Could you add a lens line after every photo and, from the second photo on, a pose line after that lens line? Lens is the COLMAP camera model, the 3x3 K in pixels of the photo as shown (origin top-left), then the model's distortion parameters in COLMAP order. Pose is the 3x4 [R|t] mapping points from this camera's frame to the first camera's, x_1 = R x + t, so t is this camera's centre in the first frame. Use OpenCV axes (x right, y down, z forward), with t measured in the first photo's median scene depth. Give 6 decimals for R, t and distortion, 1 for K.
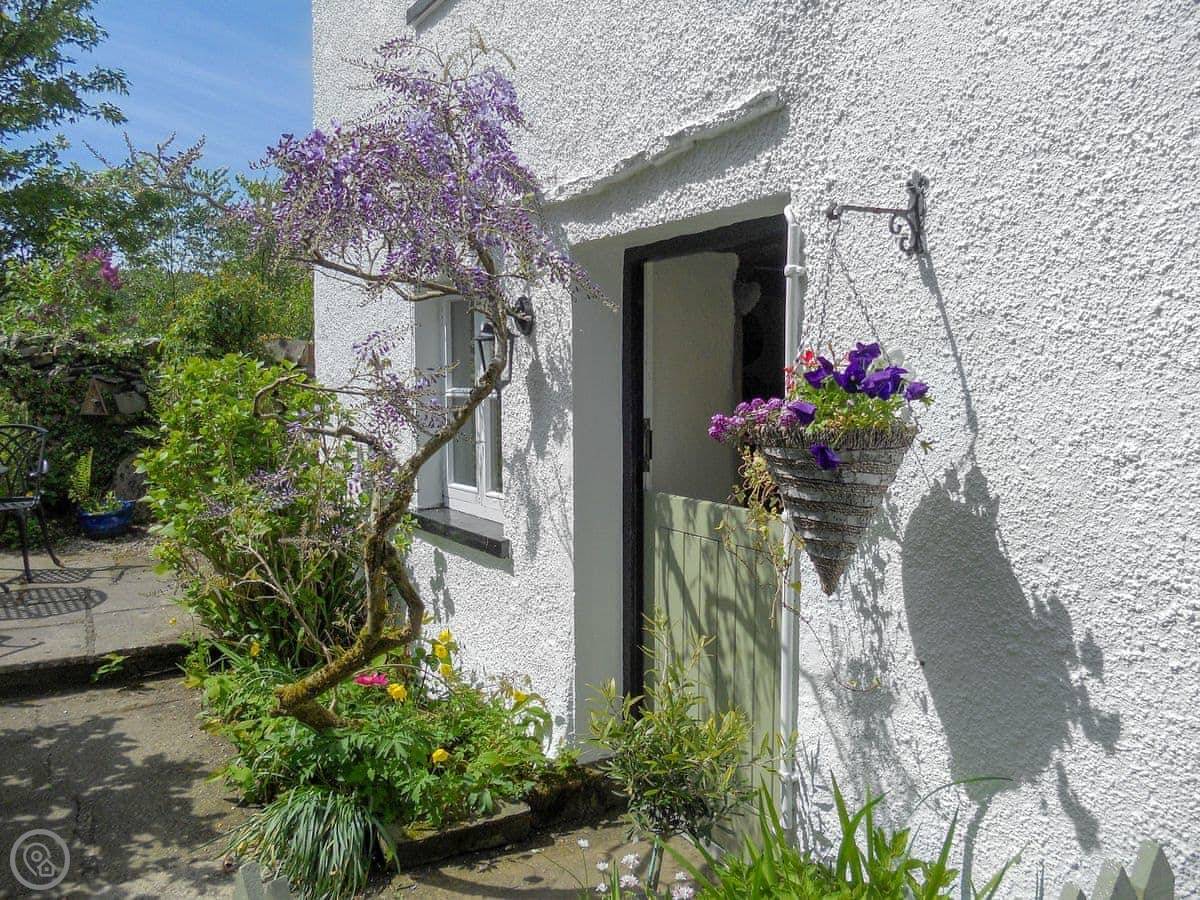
lens RADIAL K [[1058.5, 0, 600.0], [0, 1058.5, 450.0], [0, 0, 1]] dist [-0.000371, -0.292405]
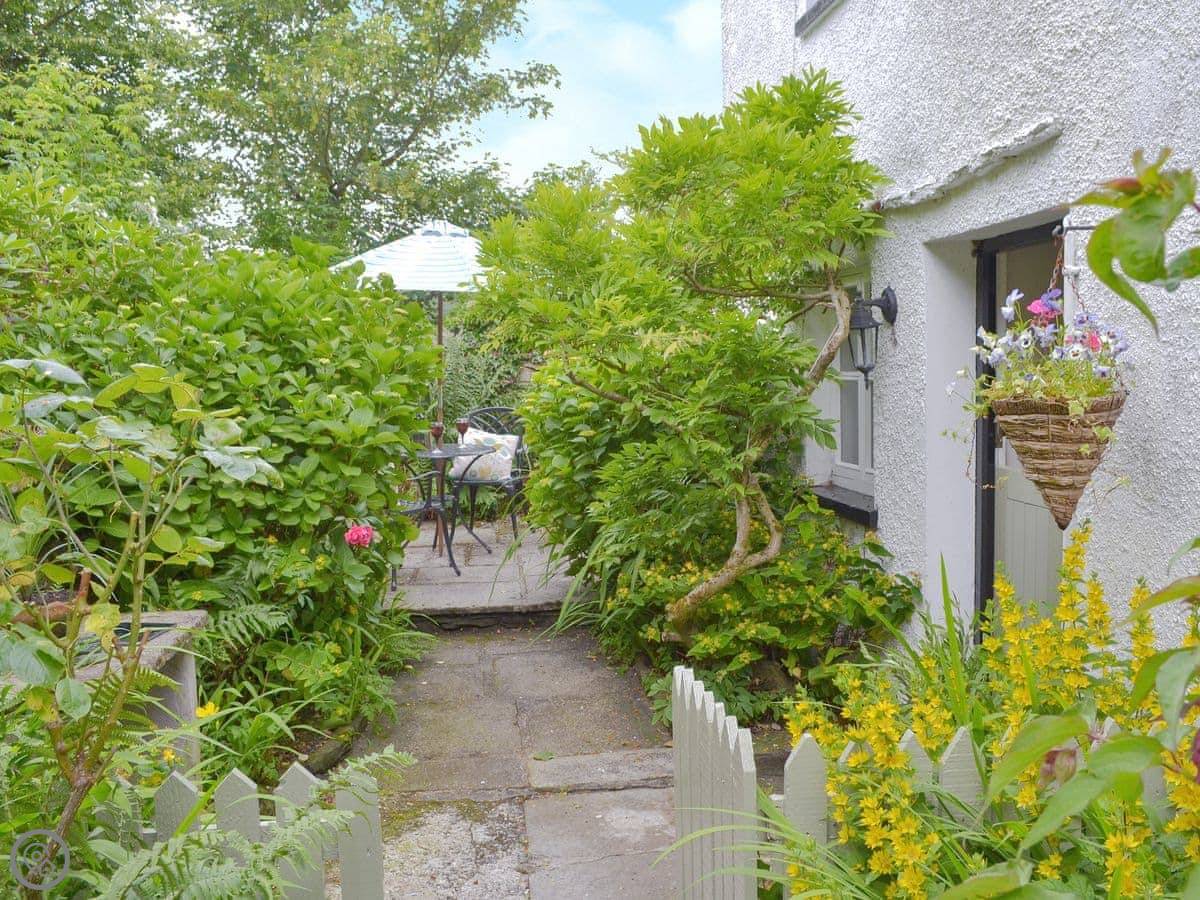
lens RADIAL K [[1058.5, 0, 600.0], [0, 1058.5, 450.0], [0, 0, 1]] dist [-0.000371, -0.292405]
pose [[0.928608, 0.026101, -0.370144, 0.114145], [-0.021133, 0.999624, 0.017471, 0.020991], [0.370461, -0.008401, 0.928810, -0.249693]]
